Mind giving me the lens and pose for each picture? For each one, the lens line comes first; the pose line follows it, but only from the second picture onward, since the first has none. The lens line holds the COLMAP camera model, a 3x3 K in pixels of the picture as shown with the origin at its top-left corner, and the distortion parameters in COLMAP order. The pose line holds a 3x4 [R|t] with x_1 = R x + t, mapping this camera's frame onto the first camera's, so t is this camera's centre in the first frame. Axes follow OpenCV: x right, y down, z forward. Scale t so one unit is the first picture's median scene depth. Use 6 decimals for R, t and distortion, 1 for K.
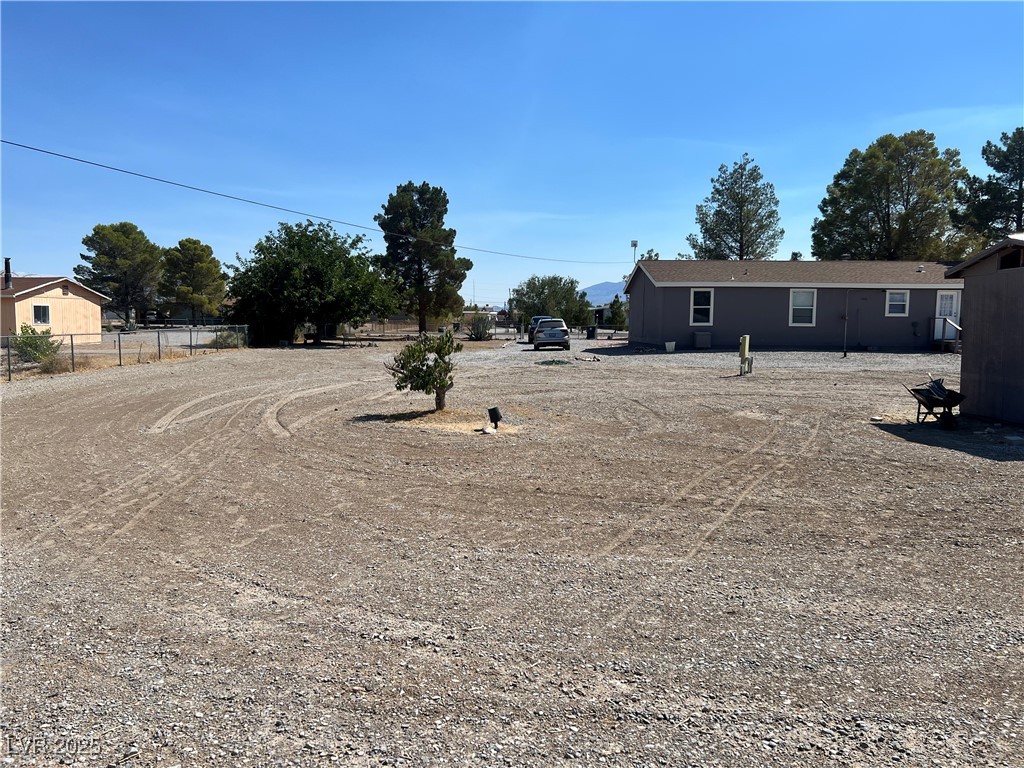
lens RADIAL K [[767.7, 0, 508.0], [0, 767.7, 397.4], [0, 0, 1]] dist [0.058985, -0.067280]
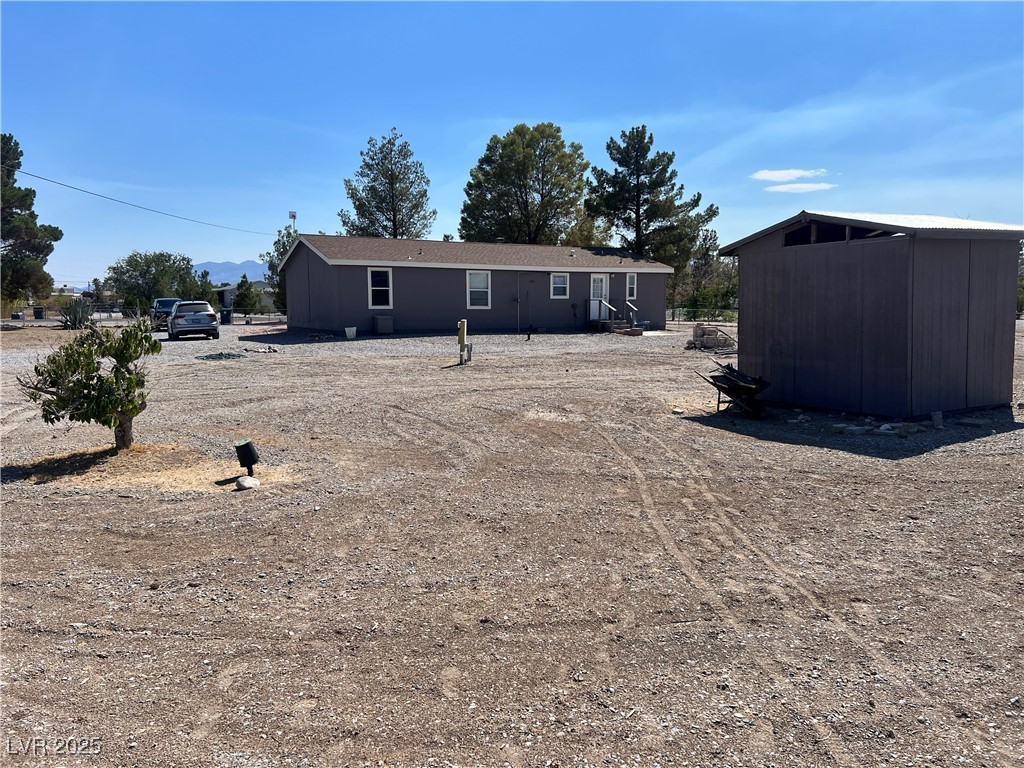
lens RADIAL K [[767.7, 0, 508.9], [0, 767.7, 382.5], [0, 0, 1]] dist [0.058985, -0.067280]
pose [[0.880861, -0.056640, 0.469974, -0.045341], [0.055084, 0.998336, 0.017074, -0.012815], [-0.470159, 0.010848, 0.882515, 0.124283]]
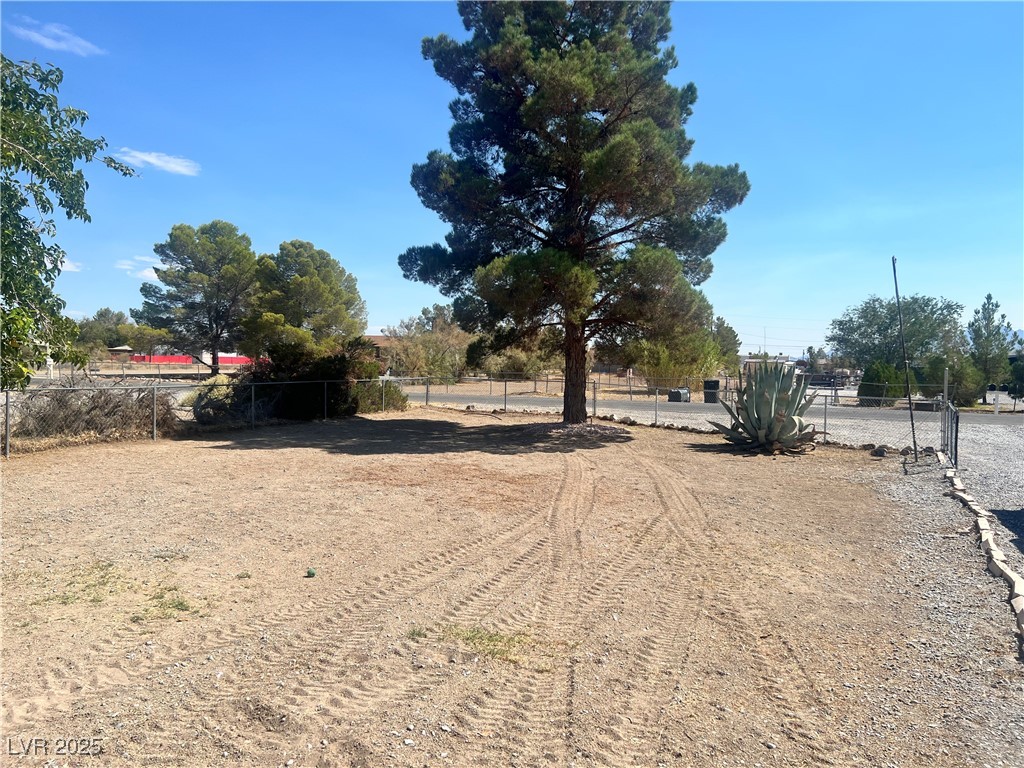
lens RADIAL K [[767.7, 0, 504.6], [0, 767.7, 393.9], [0, 0, 1]] dist [0.058985, -0.067280]
pose [[0.932958, 0.025468, -0.359082, -0.044892], [-0.049941, 0.997006, -0.059042, -0.090779], [0.356503, 0.073016, 0.931436, 0.867666]]
